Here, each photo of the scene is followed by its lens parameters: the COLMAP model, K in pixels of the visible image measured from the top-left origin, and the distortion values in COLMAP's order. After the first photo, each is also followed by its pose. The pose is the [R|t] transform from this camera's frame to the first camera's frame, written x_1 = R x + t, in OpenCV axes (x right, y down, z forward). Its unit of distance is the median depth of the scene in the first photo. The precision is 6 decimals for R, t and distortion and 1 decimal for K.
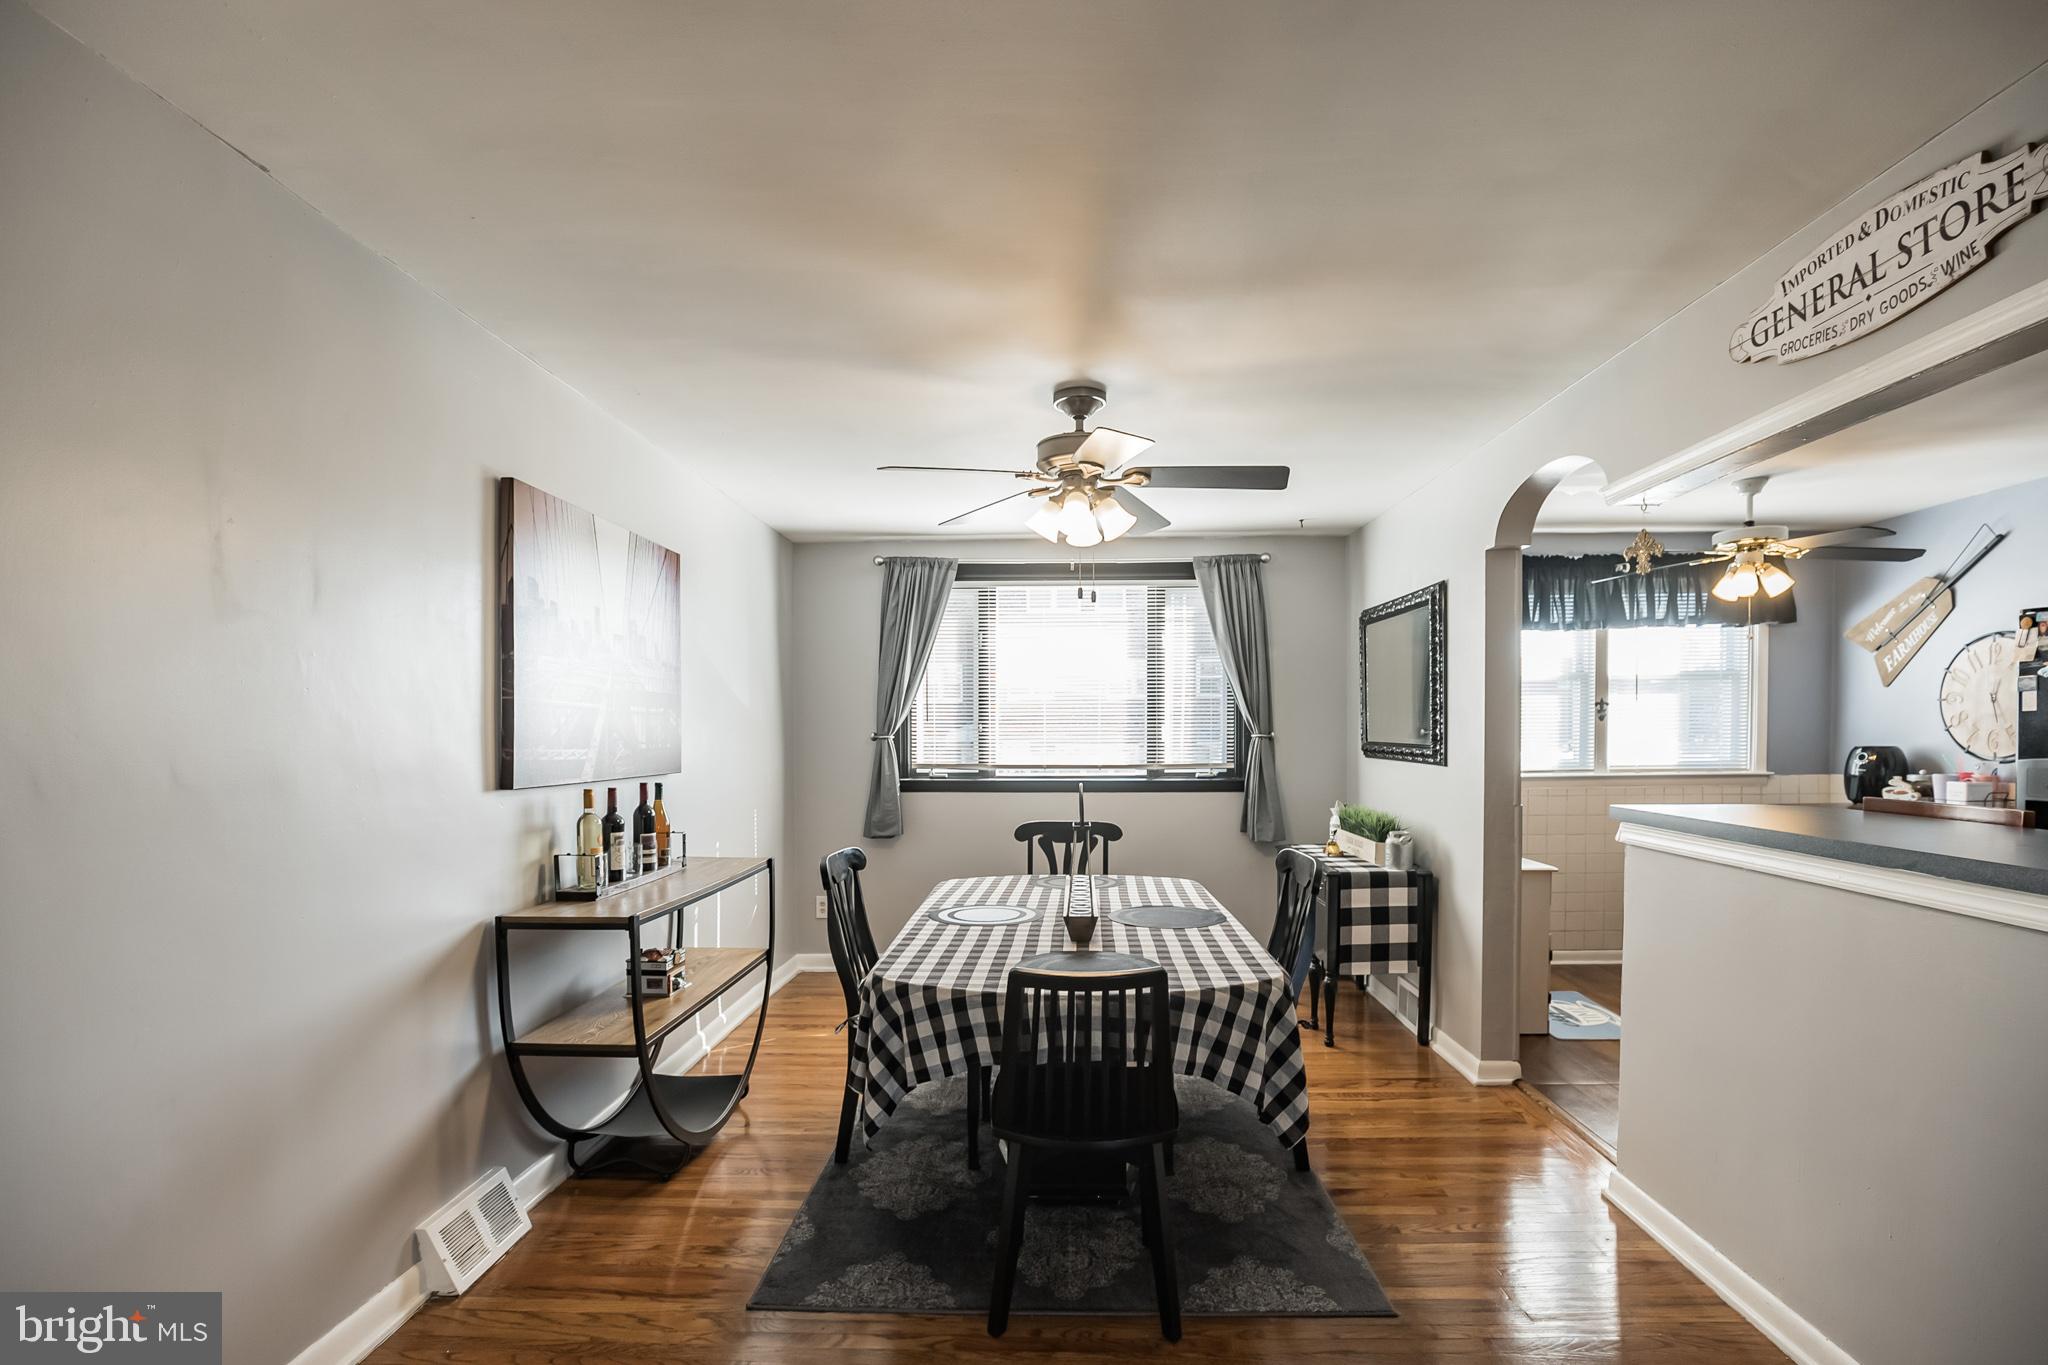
lens RADIAL K [[958.3, 0, 1028.2], [0, 958.3, 740.1], [0, 0, 1]] dist [-0.032455, 0.007717]
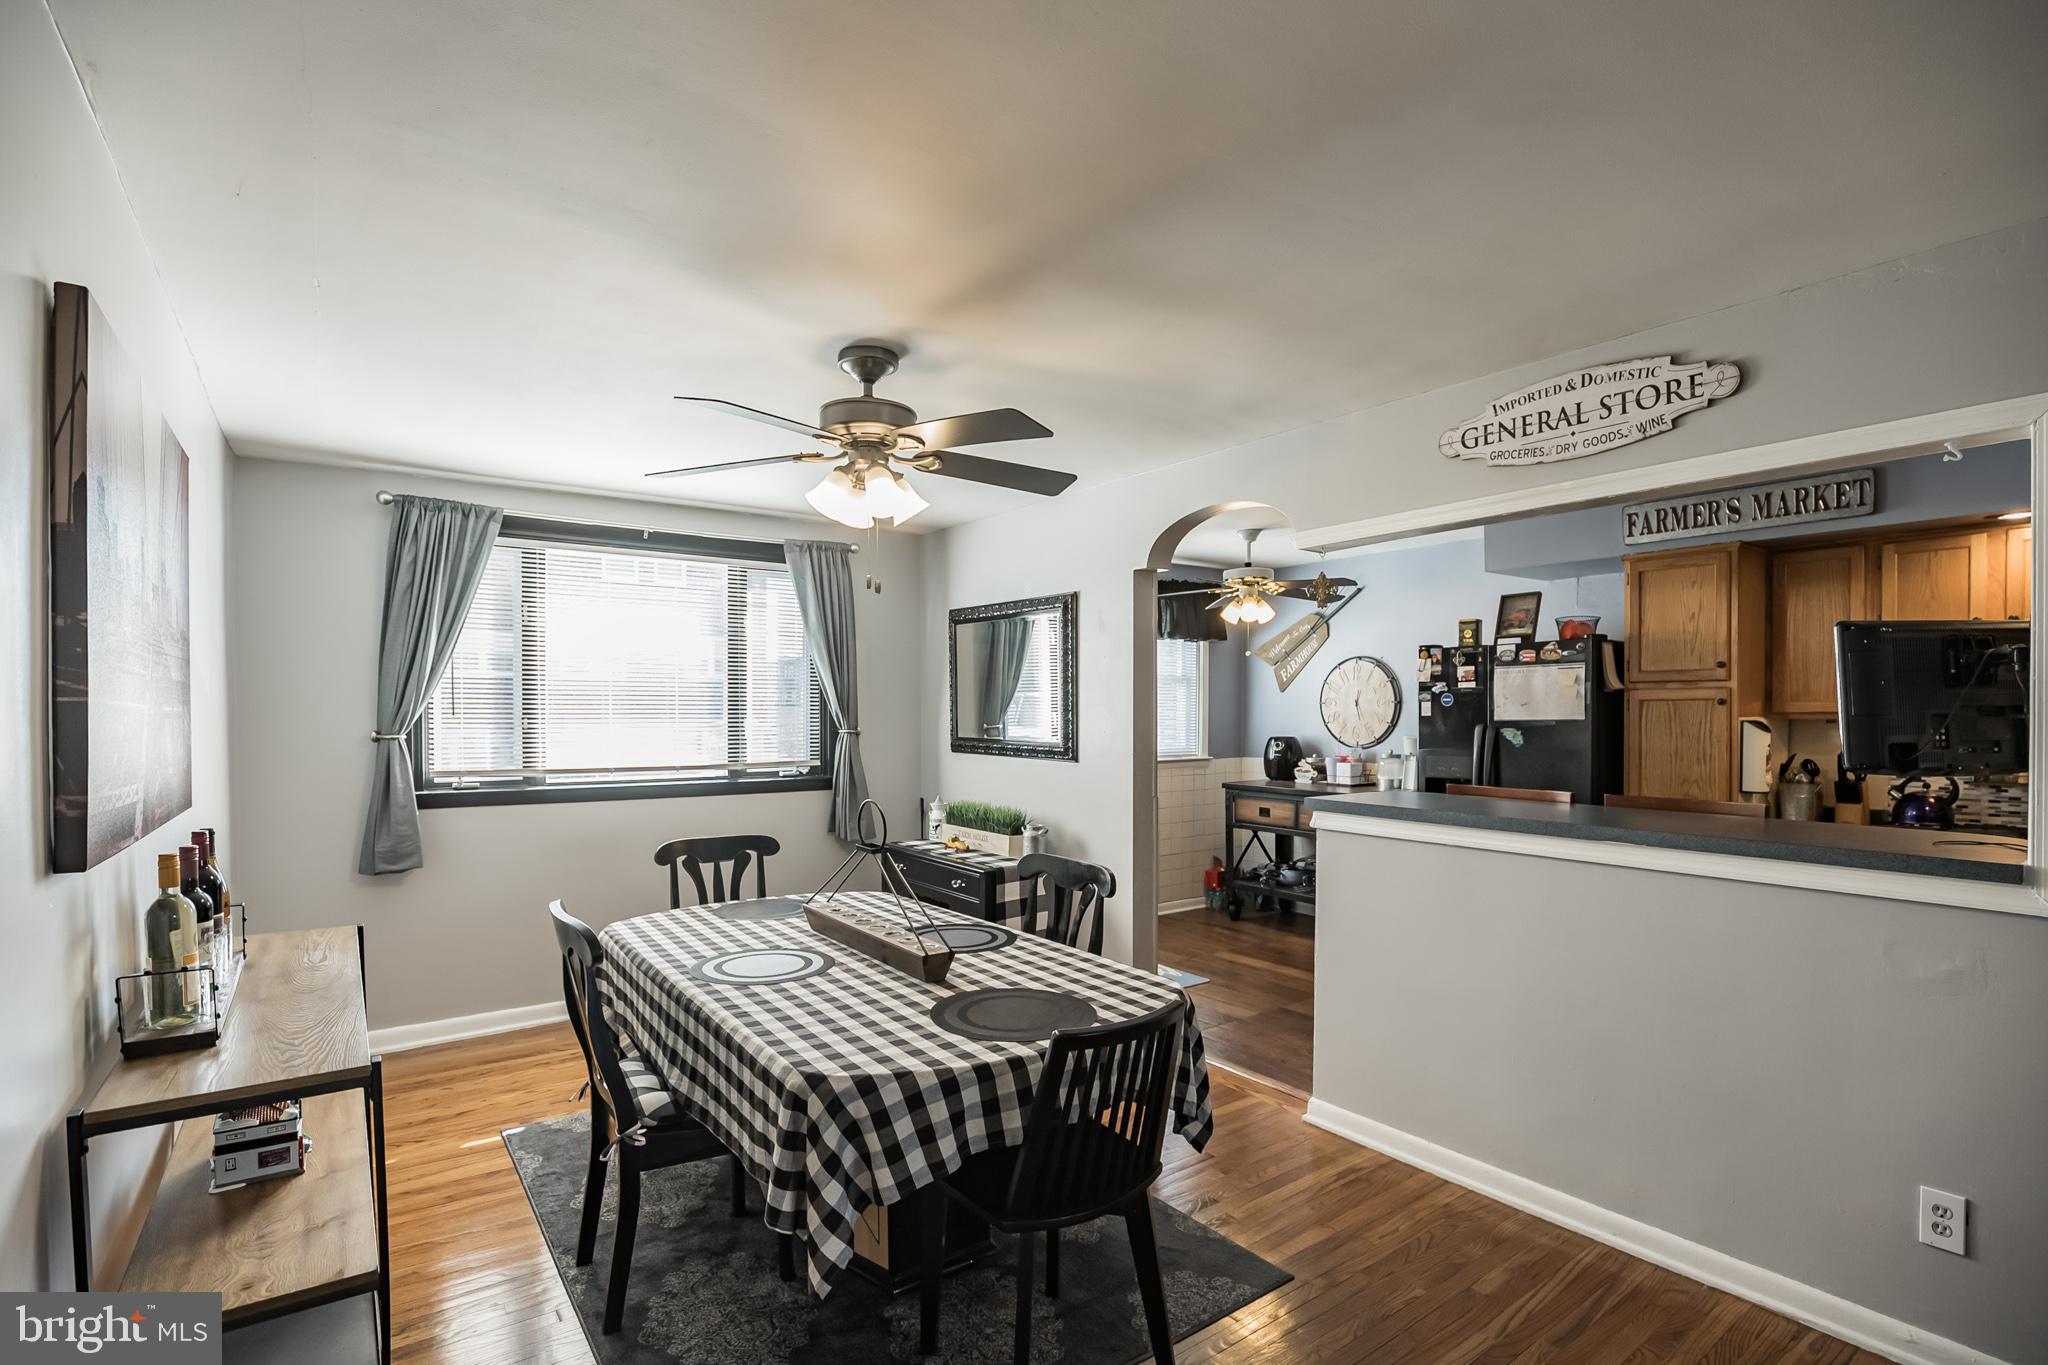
lens RADIAL K [[957.8, 0, 1026.9], [0, 957.8, 724.2], [0, 0, 1]] dist [-0.032348, 0.005404]
pose [[0.796148, -0.002886, 0.605095, -0.373411], [0.001409, 0.999995, 0.002914, -0.026964], [-0.605100, -0.001467, 0.796148, 0.225023]]
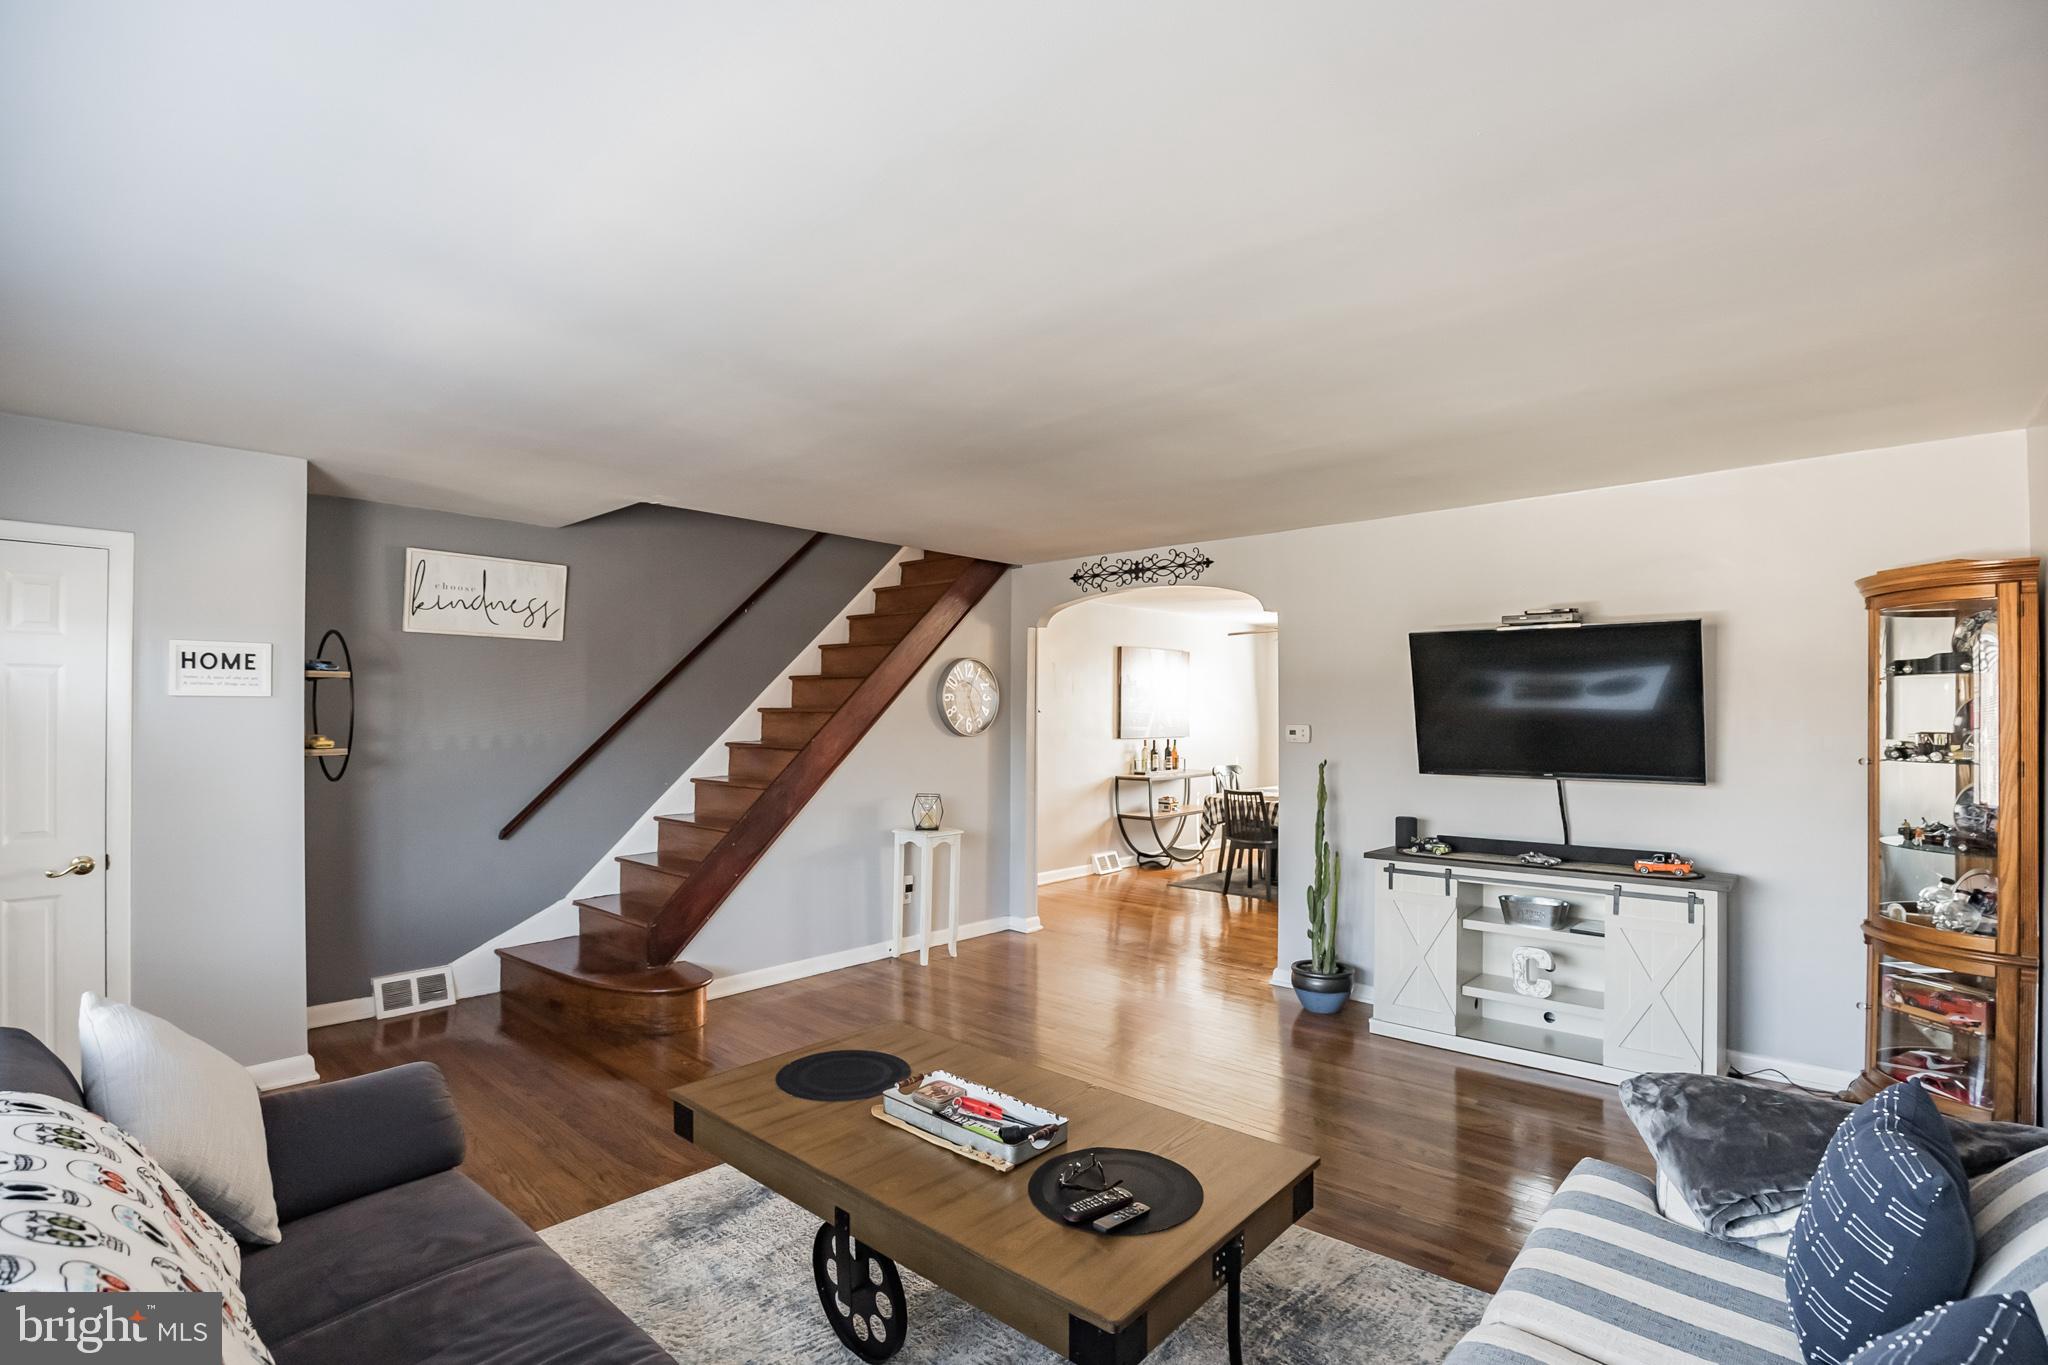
lens RADIAL K [[958.3, 0, 1028.2], [0, 958.3, 740.1], [0, 0, 1]] dist [-0.032455, 0.007717]
pose [[0.756092, 0.022651, -0.654073, 1.198761], [-0.012053, 0.999713, 0.020687, -0.006201], [0.654354, -0.007758, 0.756148, -1.491385]]
